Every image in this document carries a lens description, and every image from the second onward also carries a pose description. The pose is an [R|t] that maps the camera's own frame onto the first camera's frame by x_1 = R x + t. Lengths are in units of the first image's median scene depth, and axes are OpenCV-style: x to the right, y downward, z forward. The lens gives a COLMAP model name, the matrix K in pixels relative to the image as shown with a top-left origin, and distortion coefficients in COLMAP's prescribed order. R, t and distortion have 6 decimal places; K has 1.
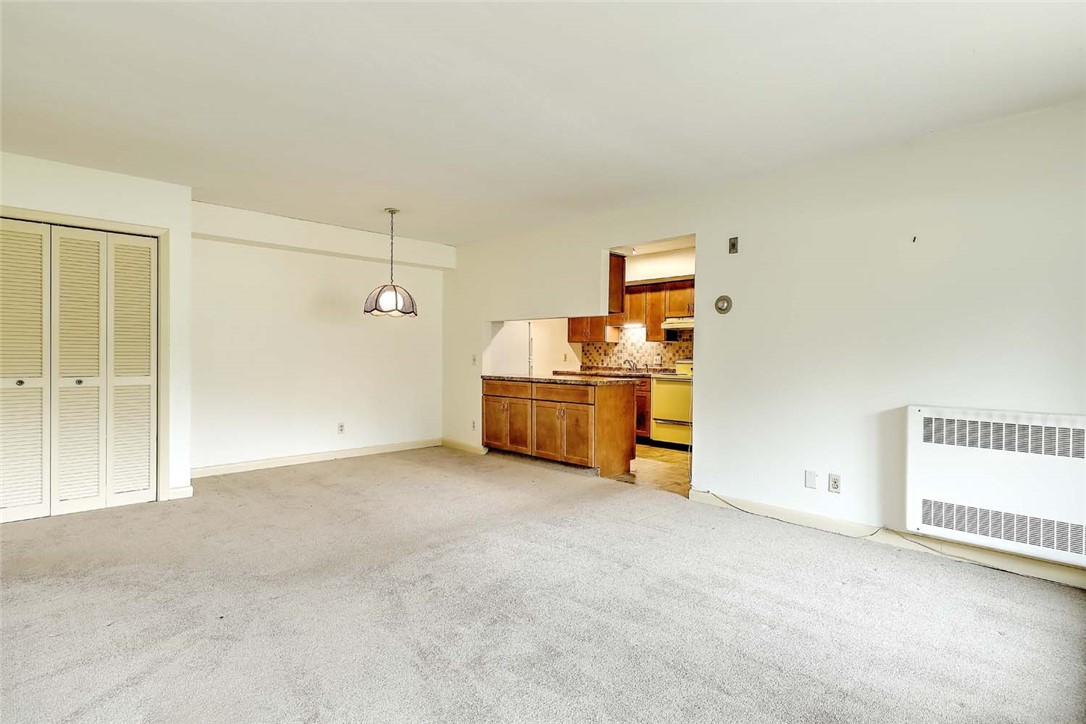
lens RADIAL K [[548.8, 0, 543.5], [0, 548.8, 360.8], [0, 0, 1]] dist [0.014041, -0.004047]
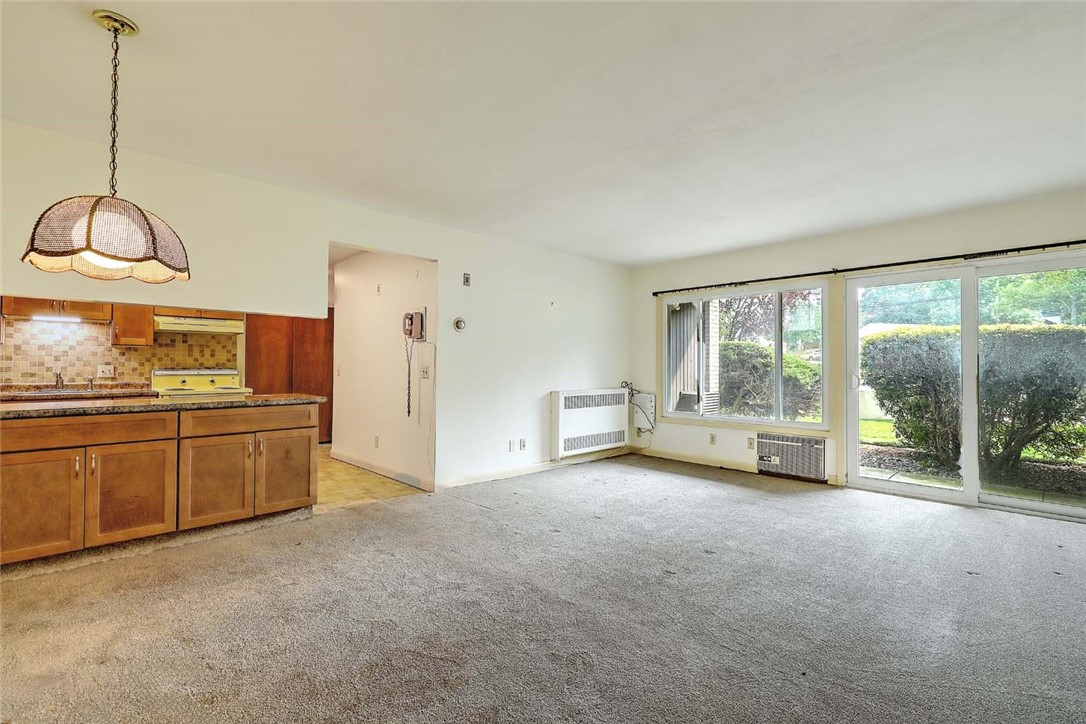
lens RADIAL K [[482.9, 0, 551.3], [0, 482.9, 359.4], [0, 0, 1]] dist [0.008739, -0.004199]
pose [[-0.009353, 0.006372, 0.999936, -0.495241], [0.009052, 0.999939, -0.006287, -0.009395], [-0.999915, 0.008993, -0.009410, 0.516560]]
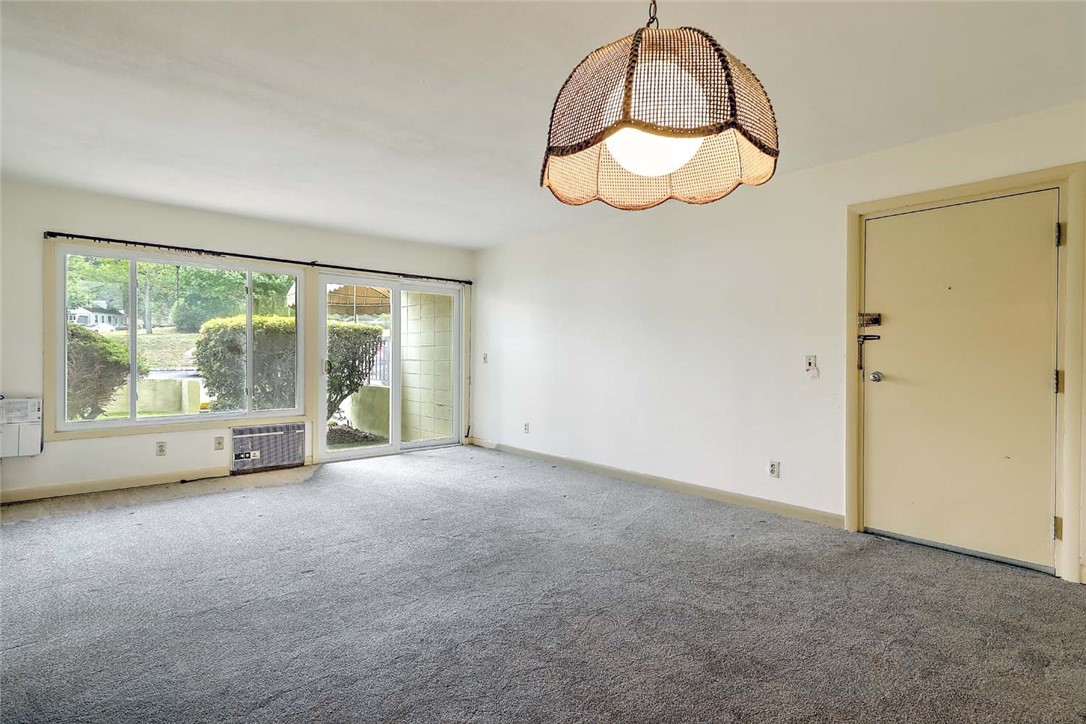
lens RADIAL K [[548.8, 0, 550.7], [0, 548.8, 366.1], [0, 0, 1]] dist [0.014041, -0.004047]
pose [[-0.999250, -0.014176, 0.036033, -0.187136], [-0.013101, 0.999467, 0.029915, -0.010933], [-0.036437, 0.029421, -0.998903, 0.944597]]
